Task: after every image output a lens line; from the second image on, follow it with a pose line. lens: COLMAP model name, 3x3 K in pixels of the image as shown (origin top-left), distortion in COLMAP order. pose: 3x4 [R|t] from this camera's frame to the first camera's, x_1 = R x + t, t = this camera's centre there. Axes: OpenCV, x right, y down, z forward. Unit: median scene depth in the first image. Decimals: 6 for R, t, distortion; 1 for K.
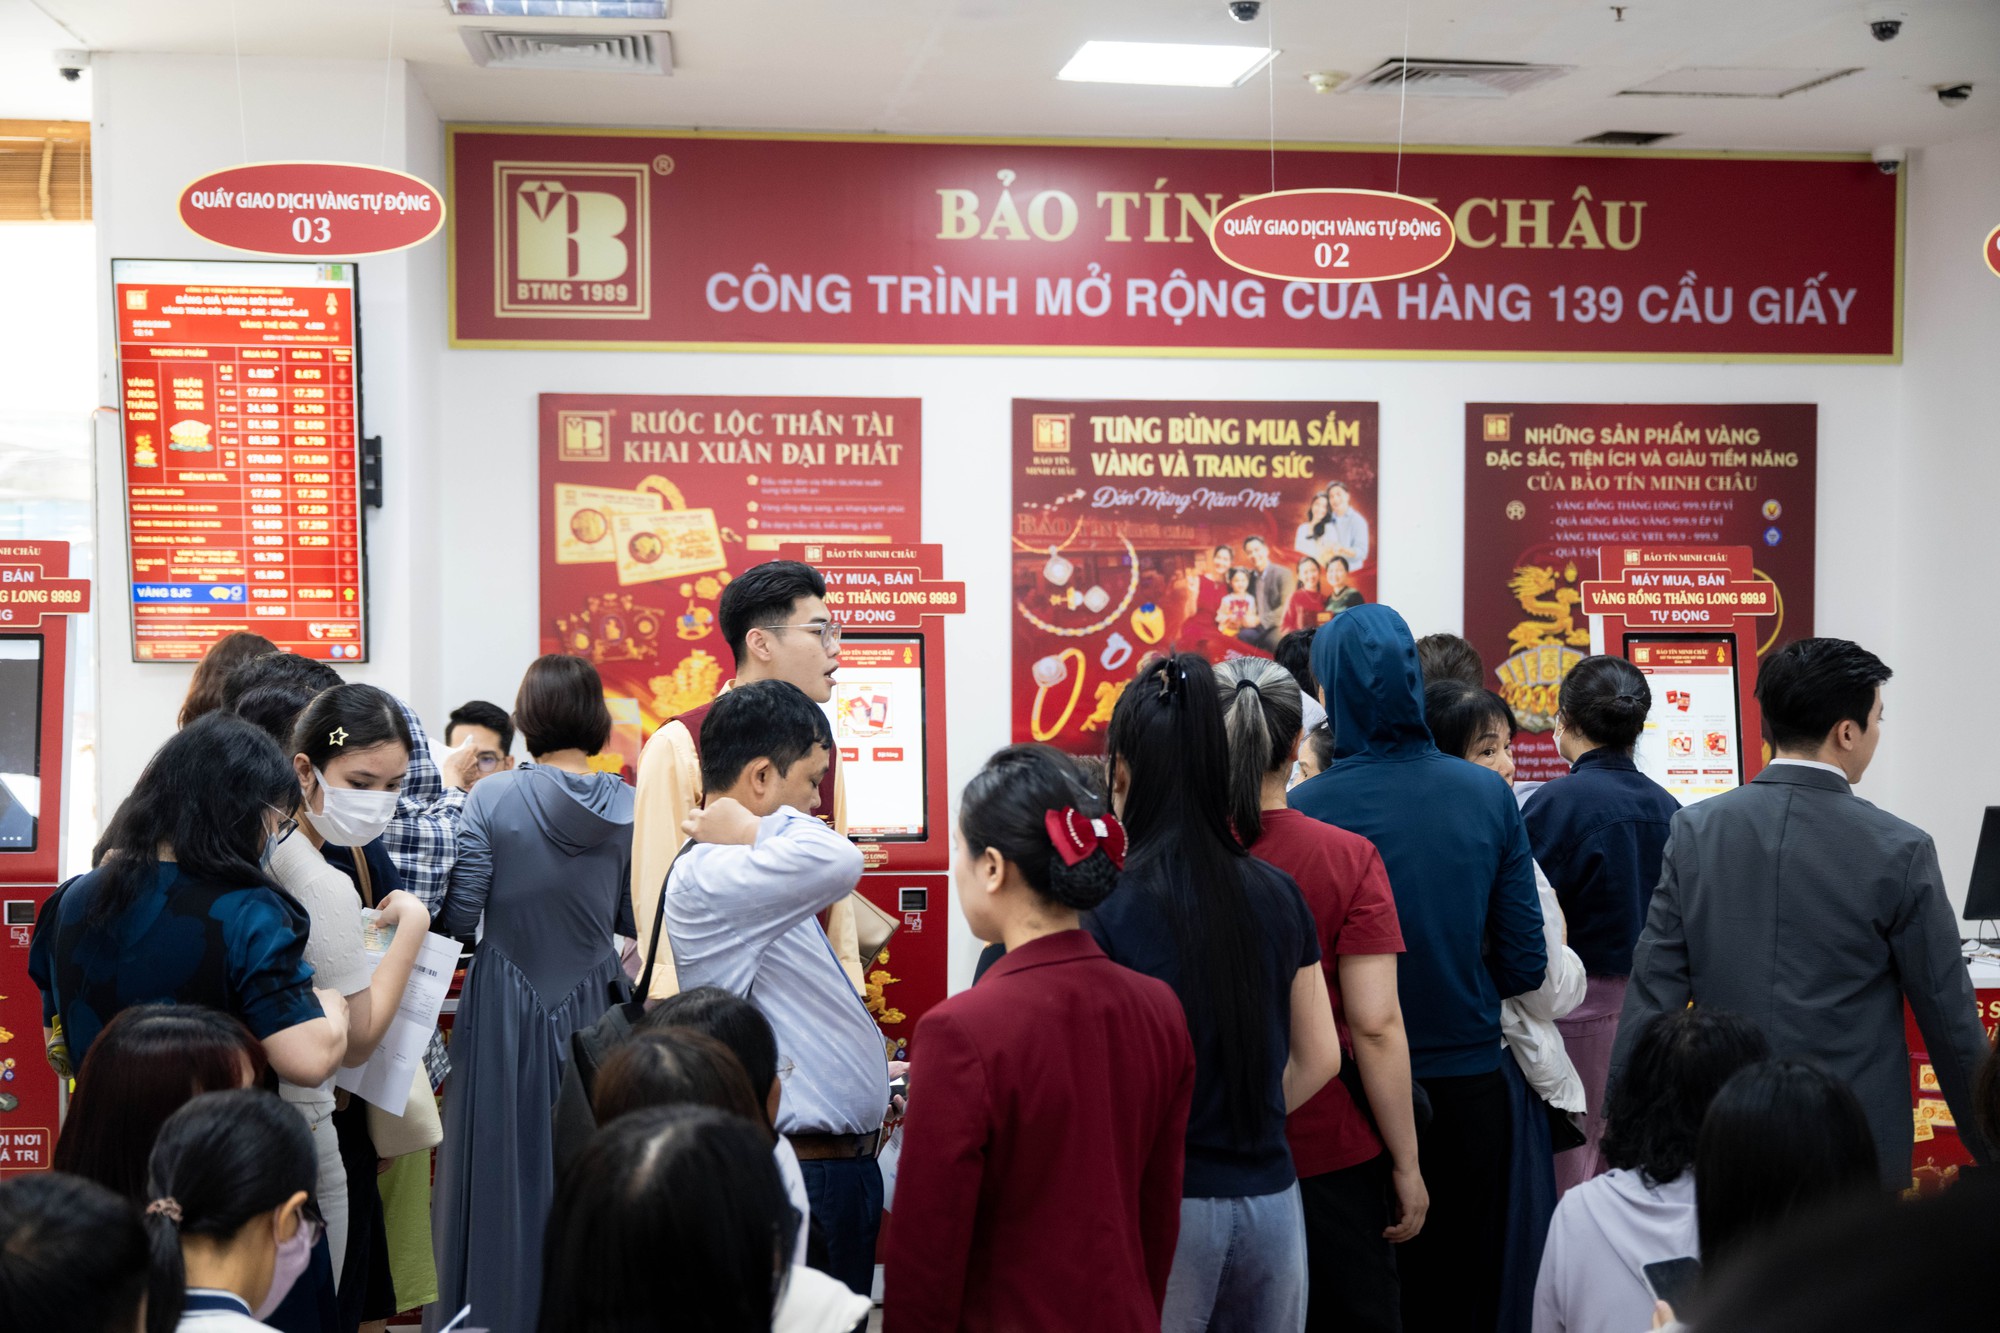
lens RADIAL K [[2614.7, 0, 1000.0], [0, 2614.7, 666.5], [0, 0, 1]] dist [0.027442, -0.008957]
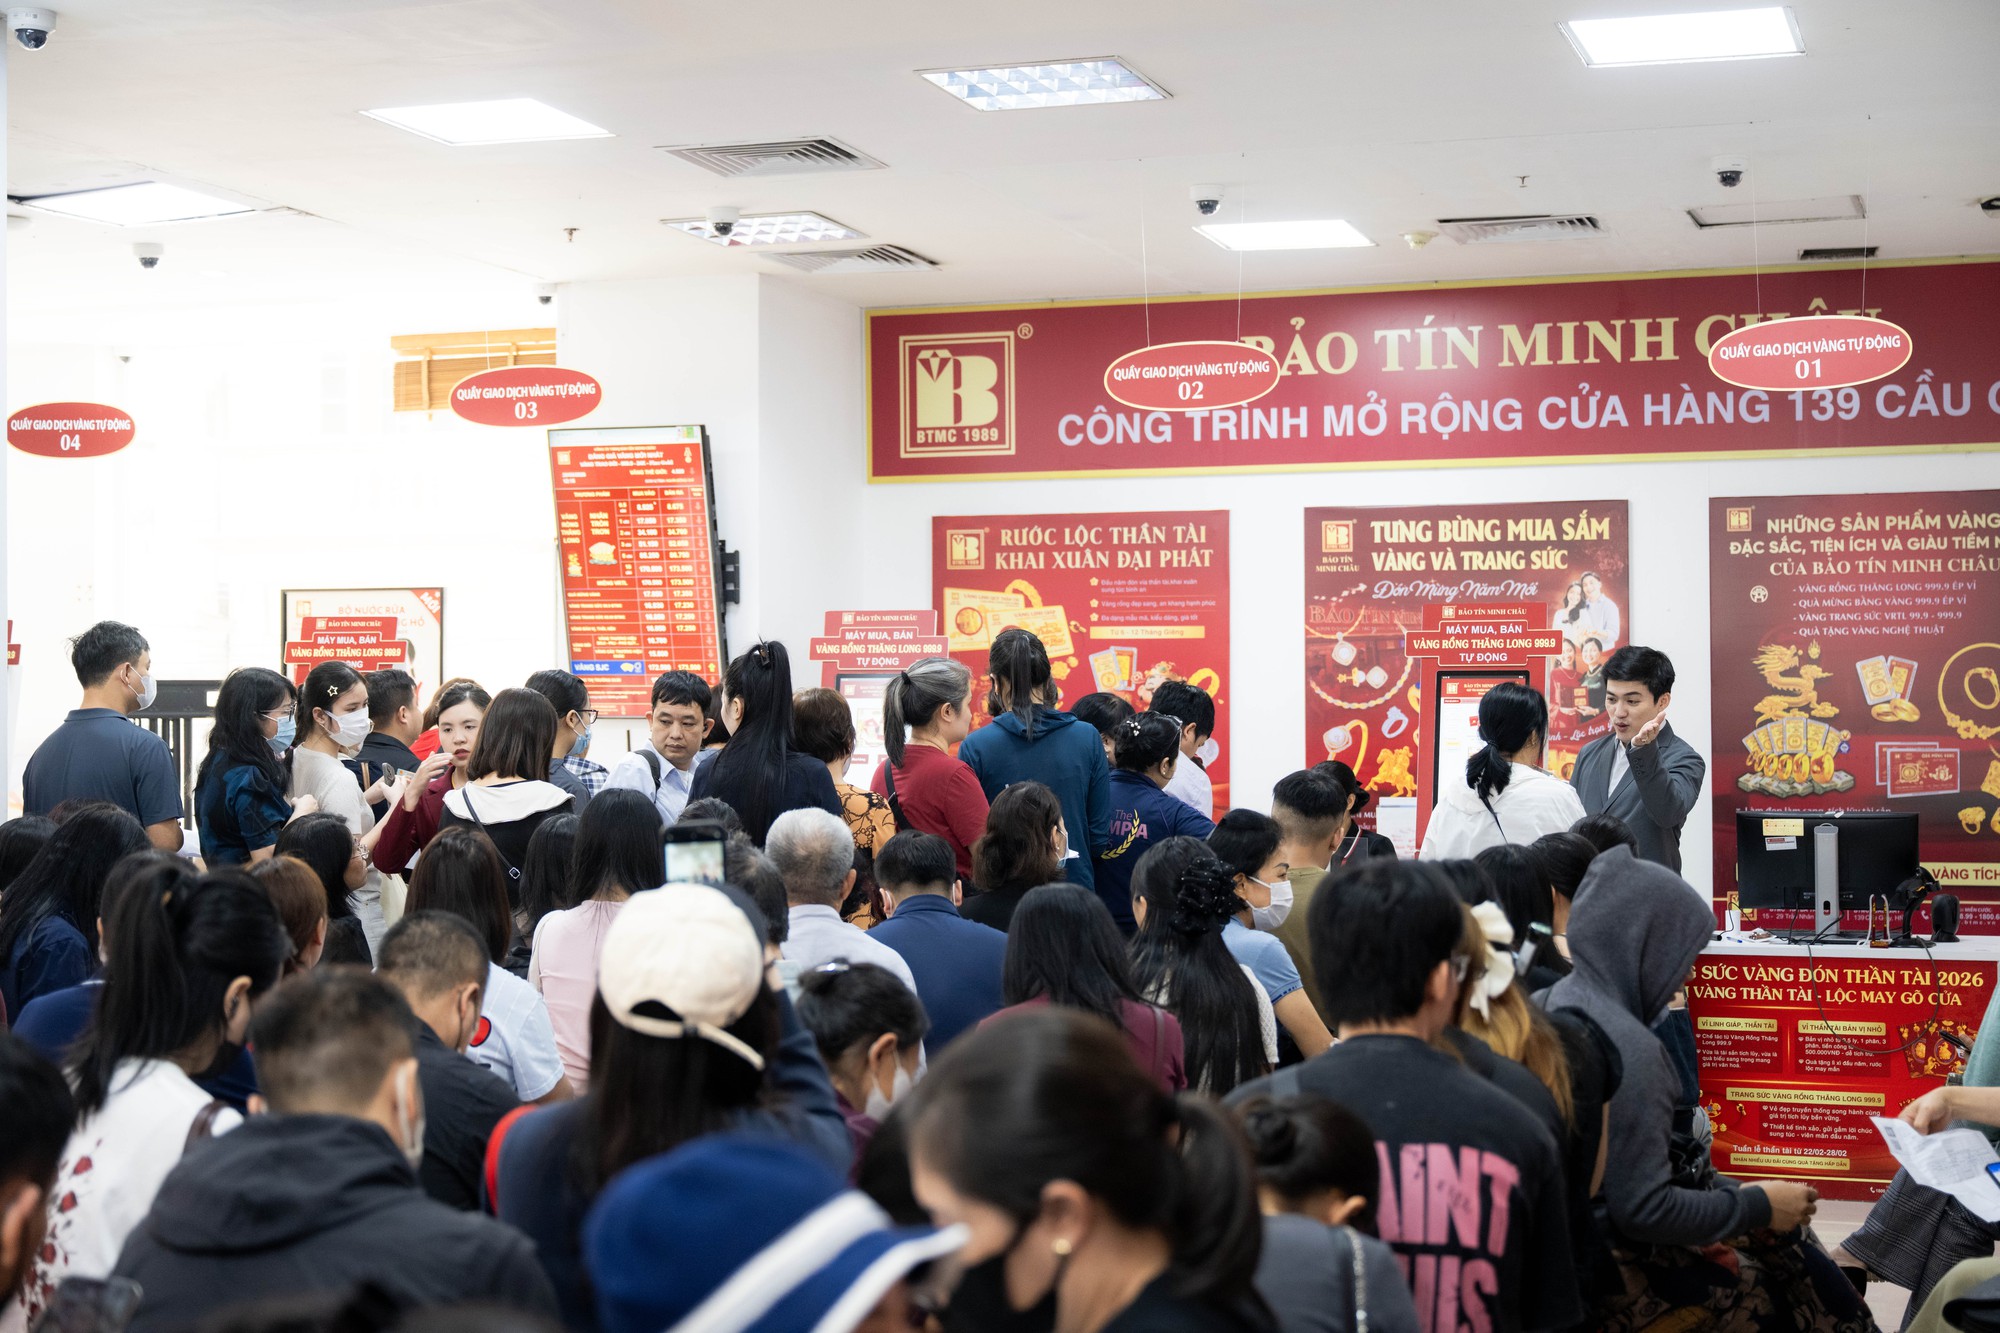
lens RADIAL K [[3101.4, 0, 1000.0], [0, 3101.4, 666.5], [0, 0, 1]] dist [0.038120, 0.058327]
pose [[0.901013, -0.011621, -0.433636, 0.493220], [-0.015666, 0.998117, -0.059298, 0.054860], [0.433509, 0.060221, 0.899135, -0.319095]]
